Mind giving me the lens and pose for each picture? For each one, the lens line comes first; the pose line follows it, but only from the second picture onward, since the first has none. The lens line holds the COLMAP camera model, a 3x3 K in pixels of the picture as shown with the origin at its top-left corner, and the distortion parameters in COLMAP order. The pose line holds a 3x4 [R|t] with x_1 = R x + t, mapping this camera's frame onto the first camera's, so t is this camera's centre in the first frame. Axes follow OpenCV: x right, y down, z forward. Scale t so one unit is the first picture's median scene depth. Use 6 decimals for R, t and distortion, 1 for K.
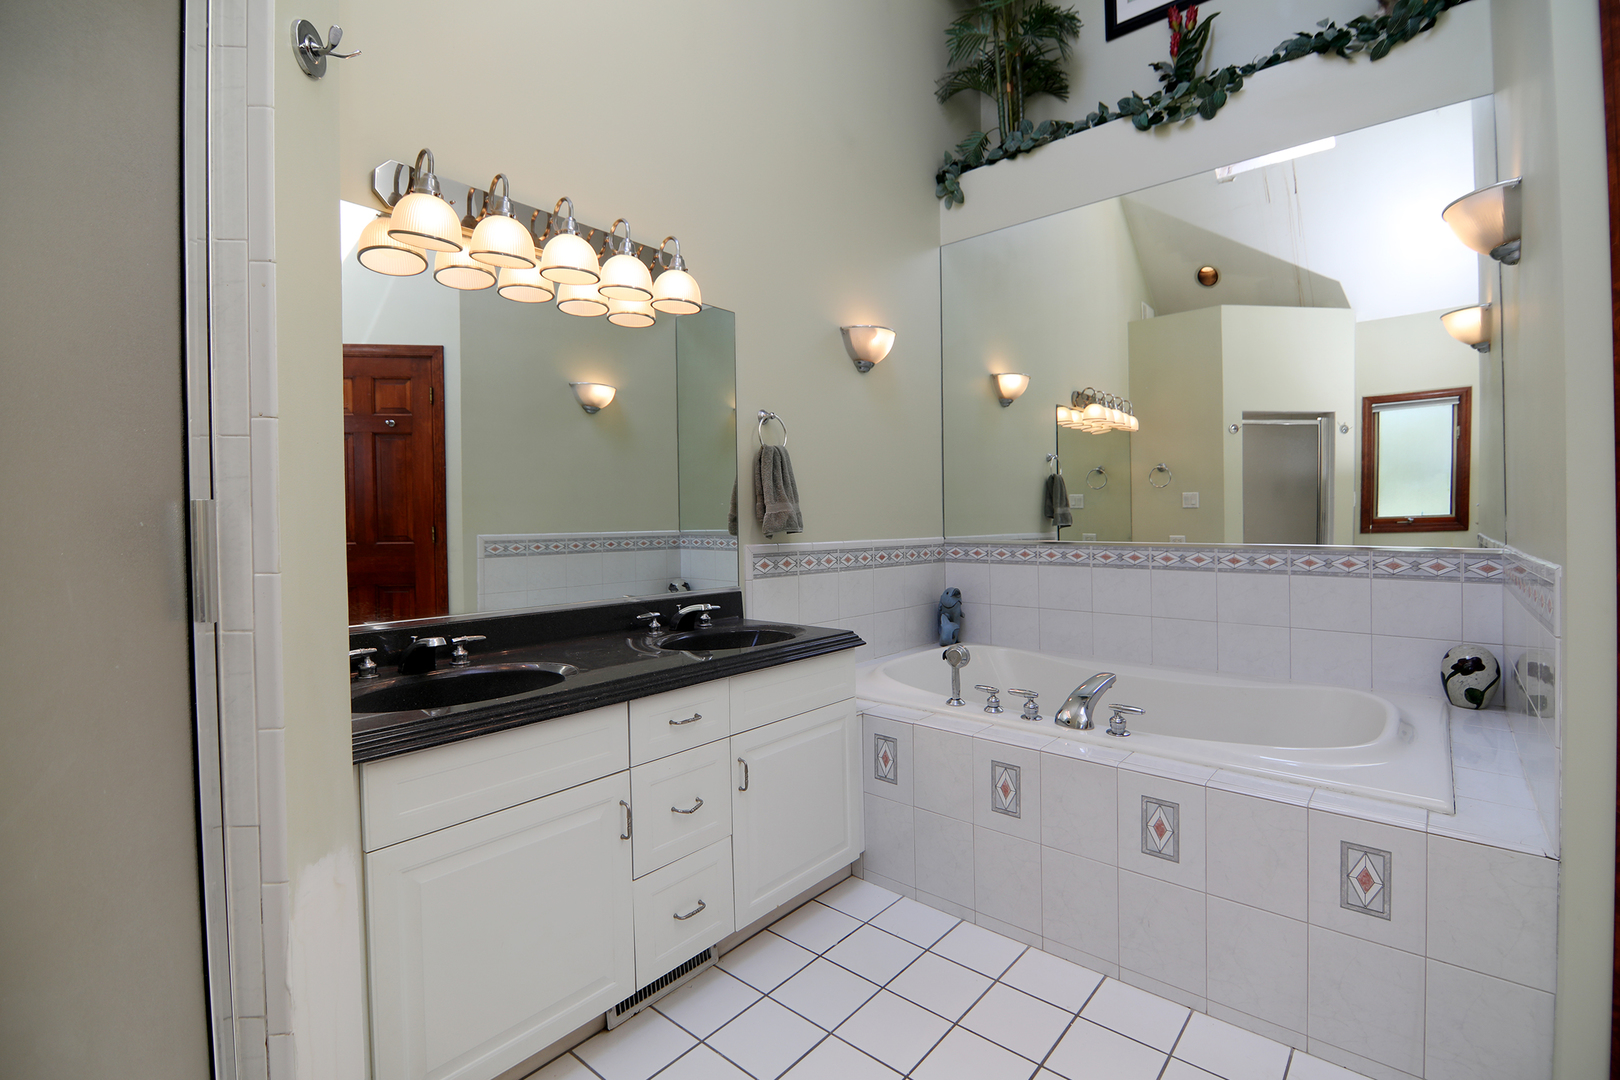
lens RADIAL K [[732.3, 0, 810.3], [0, 732.3, 529.7], [0, 0, 1]] dist [-0.008194, -0.006375]
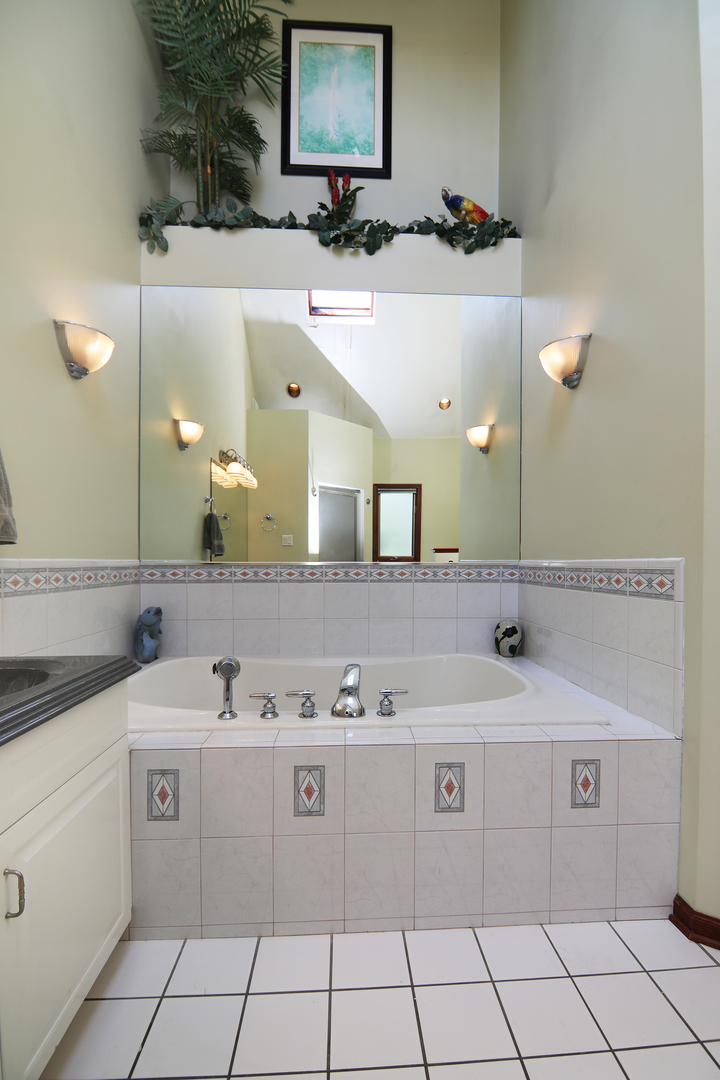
lens RADIAL K [[509.3, 0, 374.3], [0, 509.3, 563.9], [0, 0, 1]] dist [-0.010725, -0.005098]
pose [[0.713661, 0.002903, 0.700486, -0.114121], [0.006534, 0.999920, -0.010800, 0.032646], [-0.700461, 0.012285, 0.713585, 0.297465]]
